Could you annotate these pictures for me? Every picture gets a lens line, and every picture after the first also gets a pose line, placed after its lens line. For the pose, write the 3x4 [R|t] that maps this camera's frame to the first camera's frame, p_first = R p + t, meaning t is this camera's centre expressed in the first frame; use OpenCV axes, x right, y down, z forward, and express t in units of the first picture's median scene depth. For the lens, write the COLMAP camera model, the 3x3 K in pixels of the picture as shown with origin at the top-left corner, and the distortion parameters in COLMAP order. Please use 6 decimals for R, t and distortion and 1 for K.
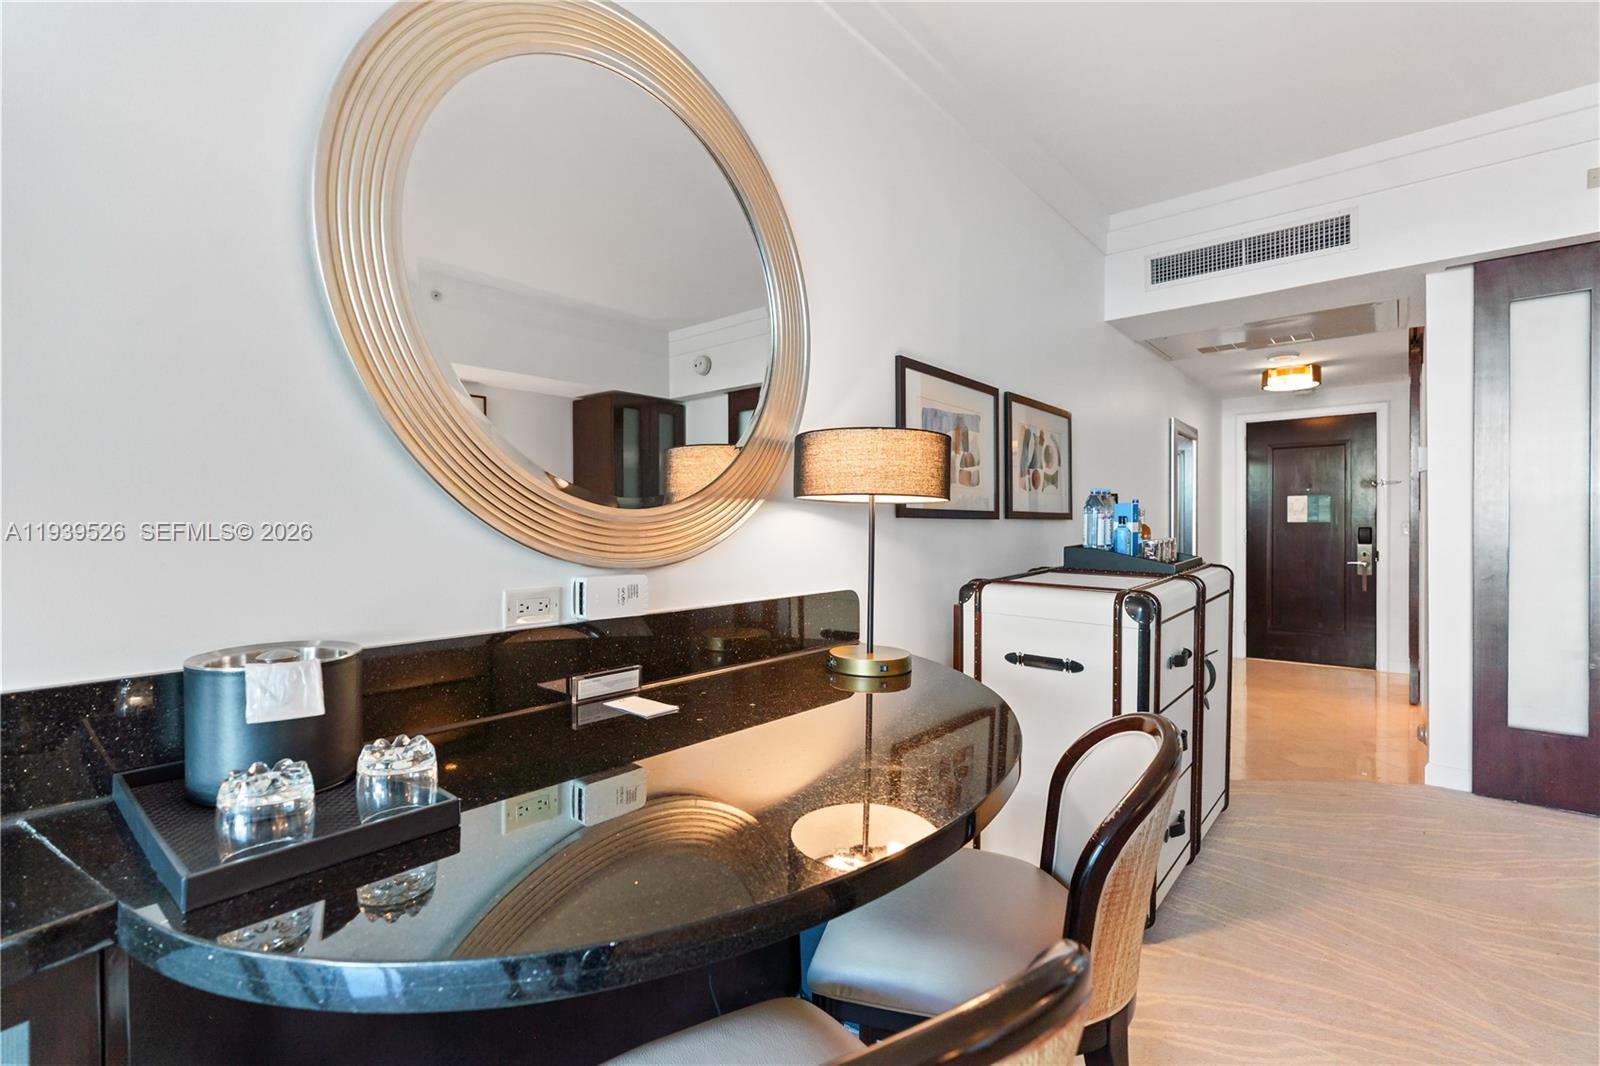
lens RADIAL K [[721.6, 0, 805.7], [0, 721.6, 532.5], [0, 0, 1]] dist [-0.001052, 0.000021]
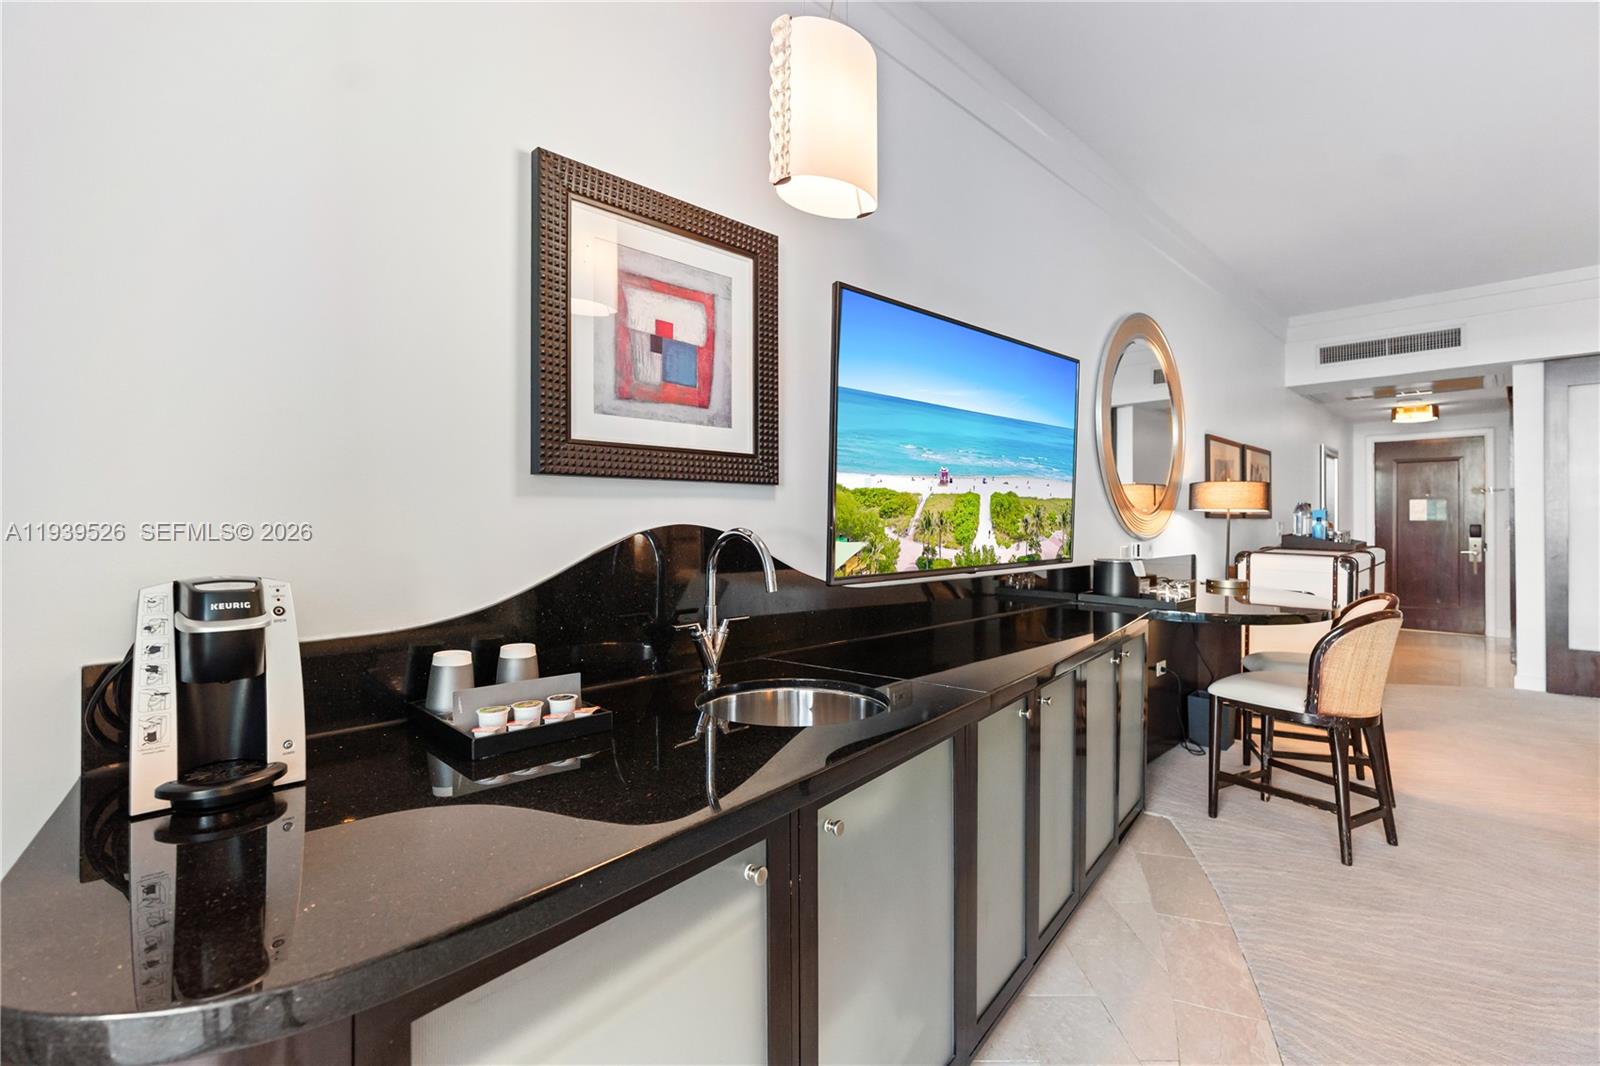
lens RADIAL K [[724.2, 0, 805.8], [0, 724.2, 515.9], [0, 0, 1]] dist [-0.000589, 0.000202]
pose [[0.995761, 0.005115, -0.091839, -0.553572], [-0.006451, 0.999878, -0.014260, 0.006205], [0.091755, 0.014792, 0.995672, -0.741359]]
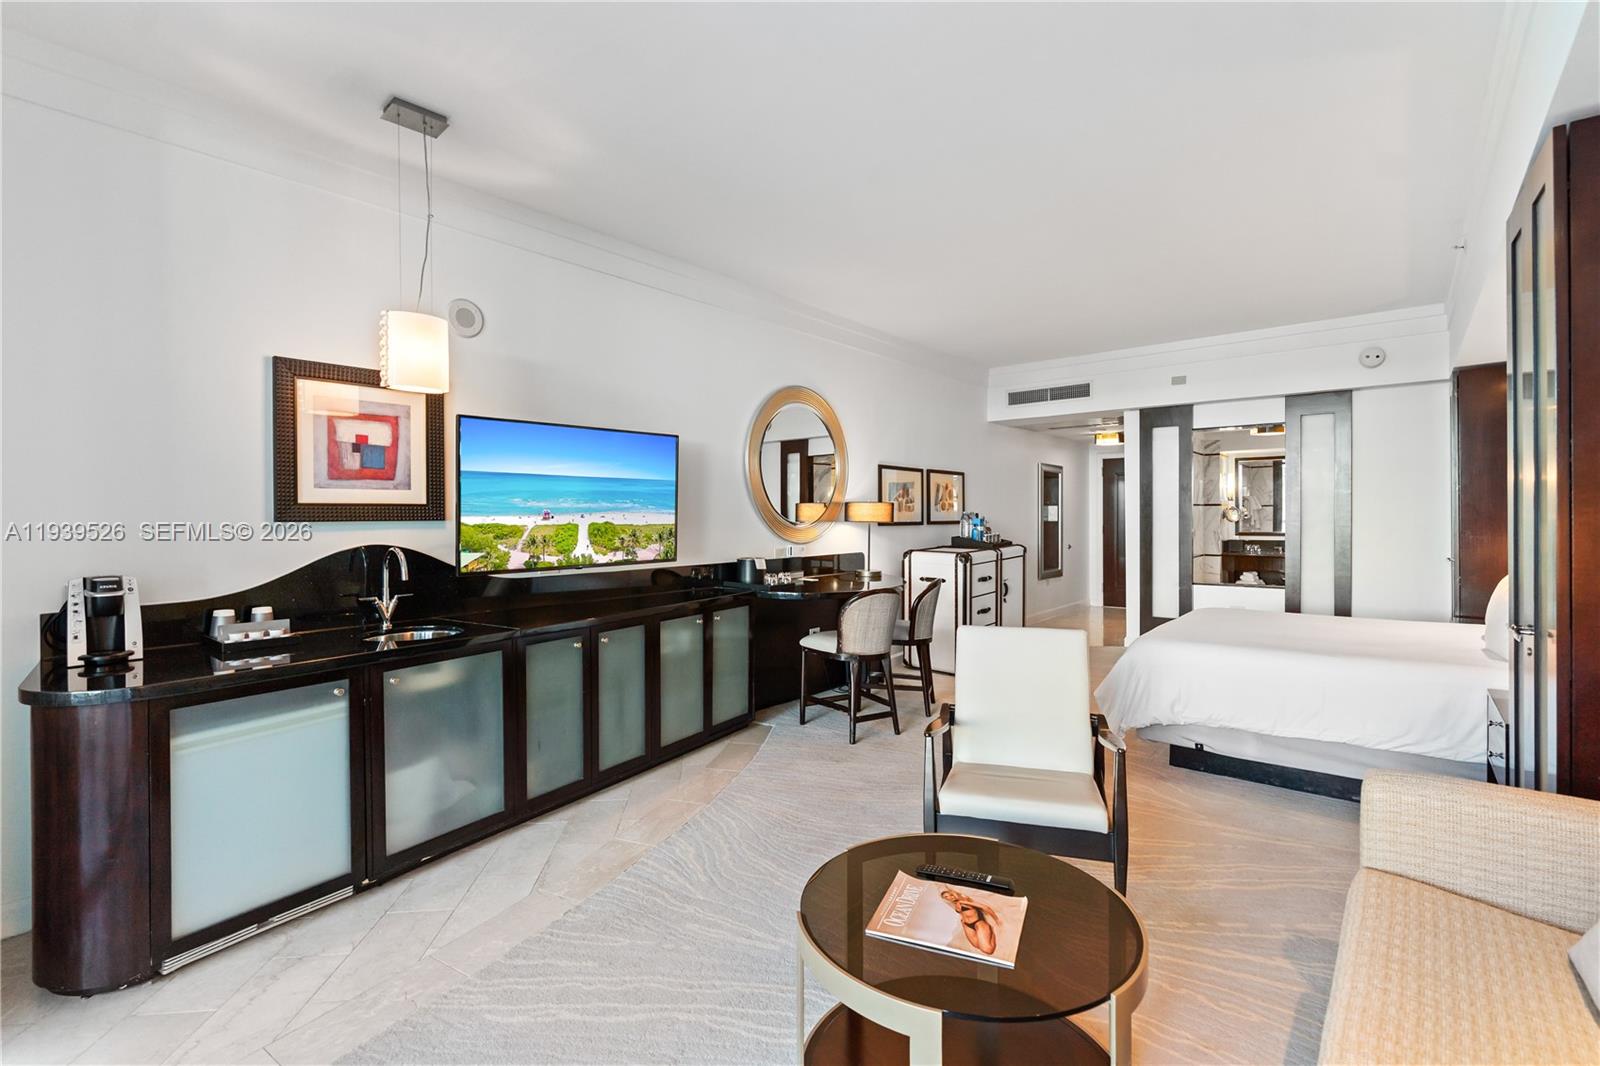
lens RADIAL K [[724.2, 0, 805.8], [0, 724.2, 515.9], [0, 0, 1]] dist [-0.000589, 0.000202]
pose [[0.999966, 0.001527, 0.008105, -0.117692], [-0.001468, 0.999973, -0.007260, -0.027202], [-0.008115, 0.007248, 0.999941, -1.203723]]
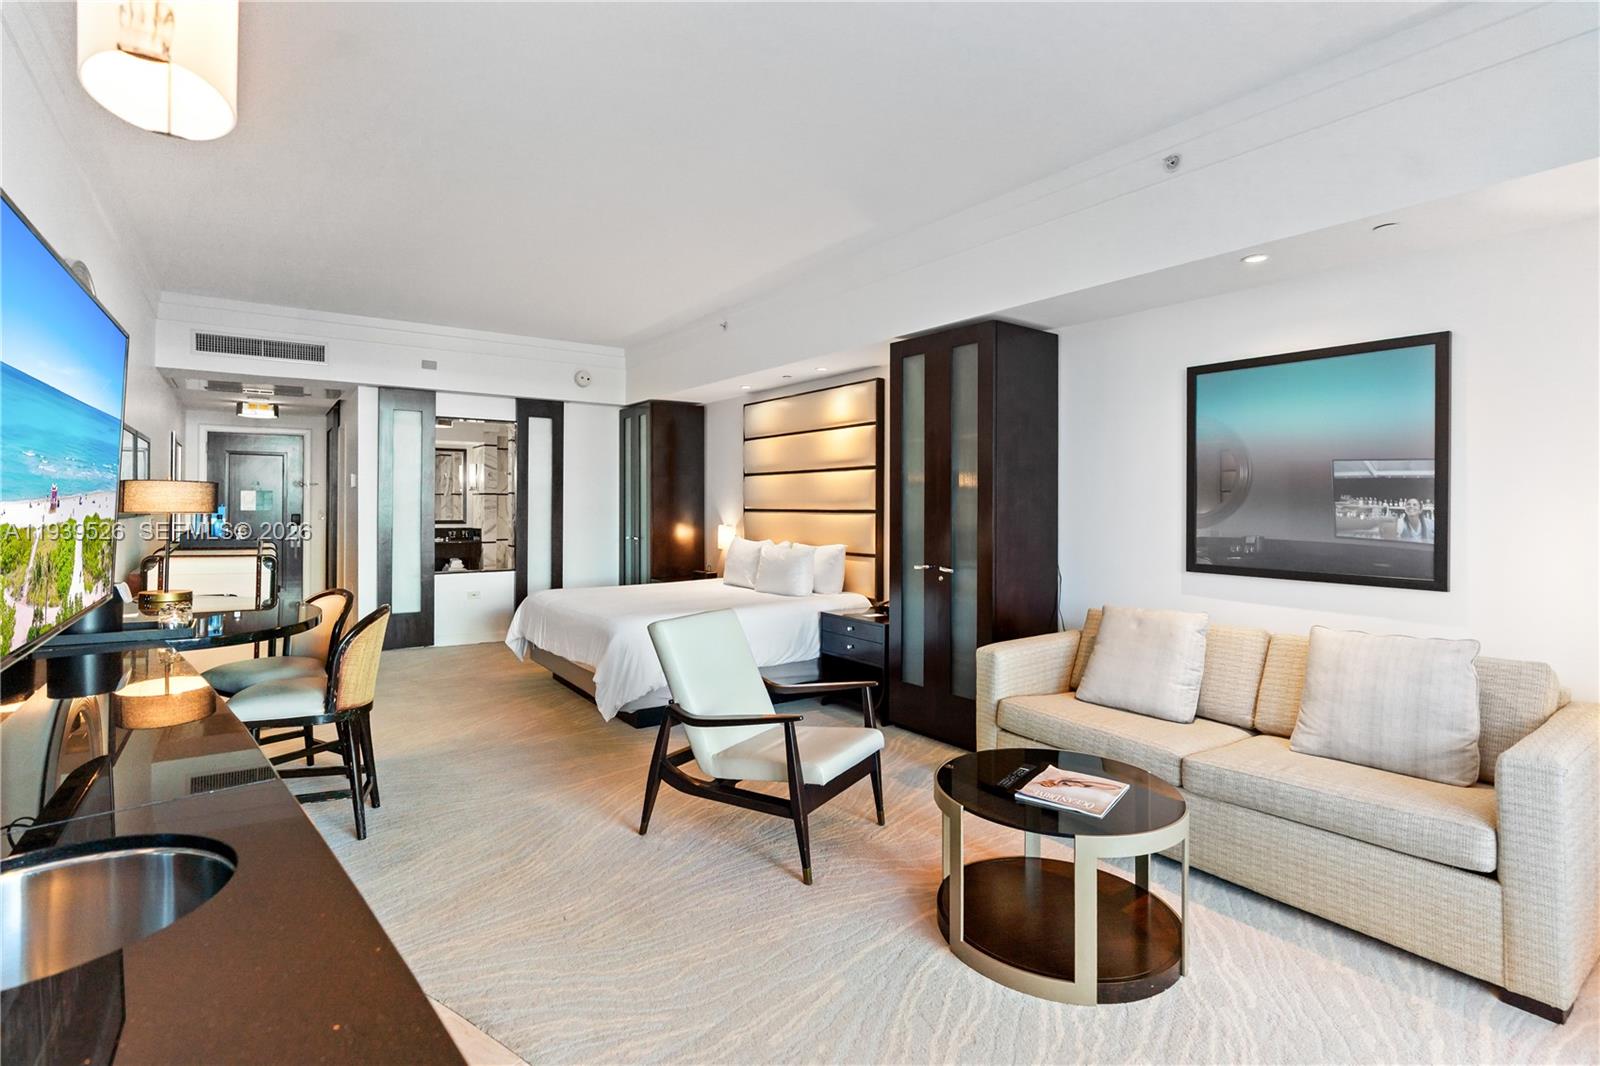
lens RADIAL K [[752.6, 0, 781.3], [0, 752.6, 501.2], [0, 0, 1]] dist [-0.001943, -0.000156]
pose [[0.262806, 0.008792, 0.964809, -0.792621], [0.002673, 0.999948, -0.009840, -0.029436], [-0.964845, 0.005165, 0.262769, -0.626003]]
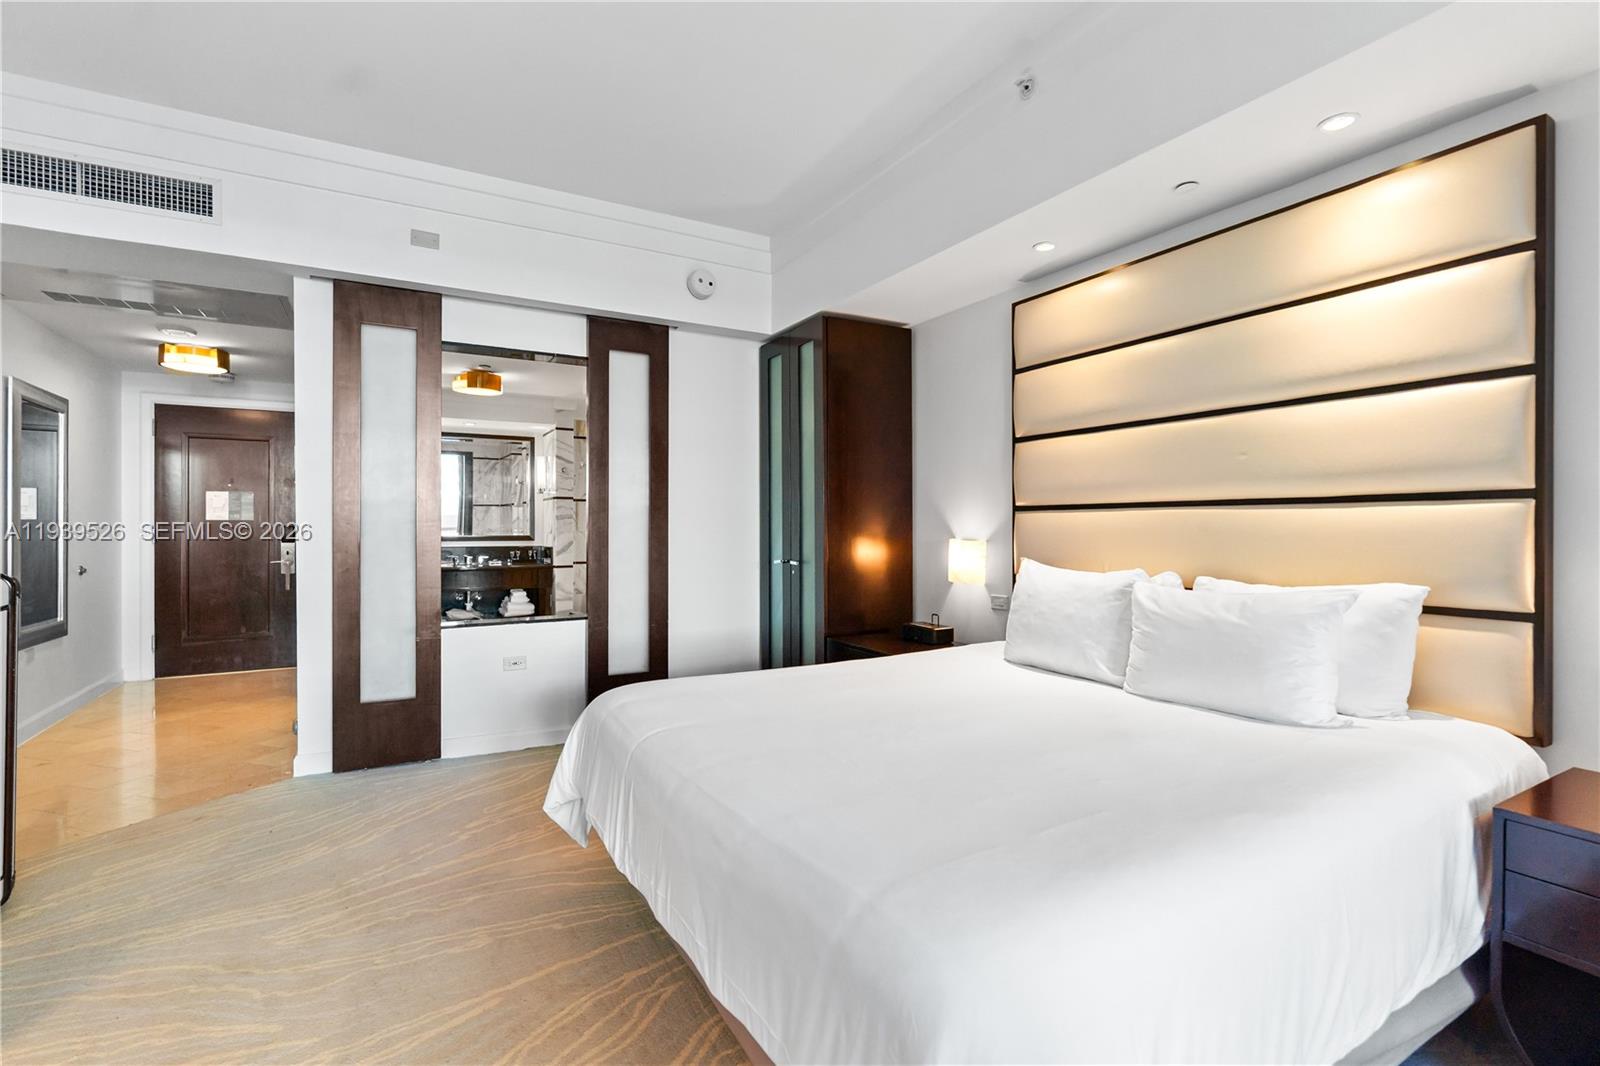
lens RADIAL K [[724.9, 0, 796.7], [0, 724.9, 525.8], [0, 0, 1]] dist [0.000940, 0.000274]
pose [[0.354590, 0.004653, 0.935010, 0.158325], [0.004887, 0.999965, -0.006829, 0.005602], [-0.935009, 0.006991, 0.354554, -0.028649]]
